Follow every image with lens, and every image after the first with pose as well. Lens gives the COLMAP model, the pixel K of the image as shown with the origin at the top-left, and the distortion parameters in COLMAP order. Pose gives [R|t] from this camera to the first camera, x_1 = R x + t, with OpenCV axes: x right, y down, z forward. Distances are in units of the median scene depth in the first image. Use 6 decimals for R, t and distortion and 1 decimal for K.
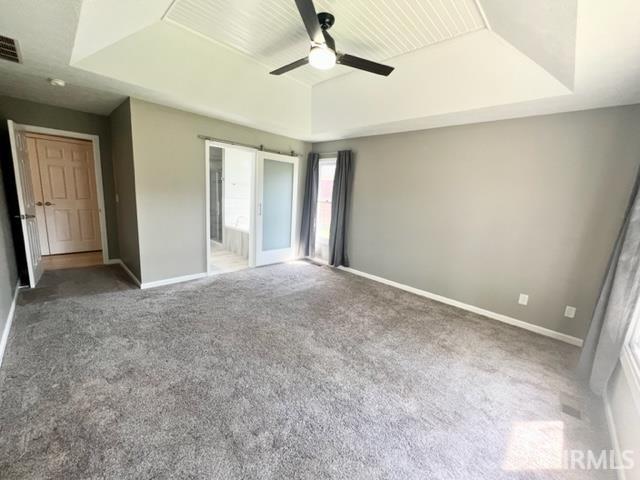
lens RADIAL K [[254.1, 0, 320.4], [0, 254.1, 240.3], [0, 0, 1]] dist [-0.001364, 0.000734]
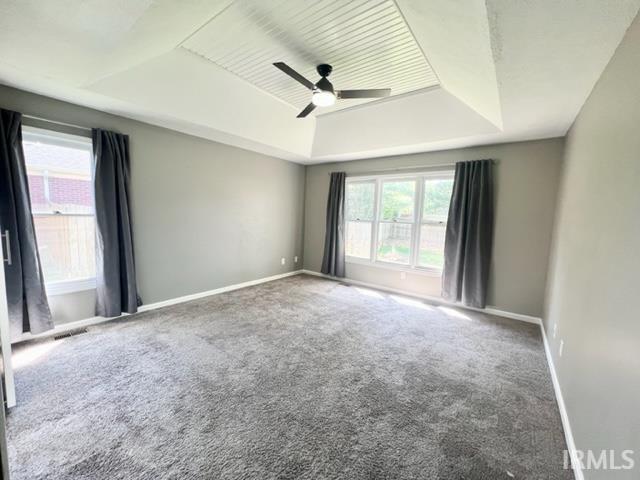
lens RADIAL K [[254.1, 0, 320.7], [0, 254.1, 241.1], [0, 0, 1]] dist [-0.001364, 0.000734]
pose [[-0.102852, -0.176869, 0.978846, -0.768215], [0.141315, 0.971485, 0.190388, -0.167146], [-0.984607, 0.157907, -0.074925, 0.713343]]
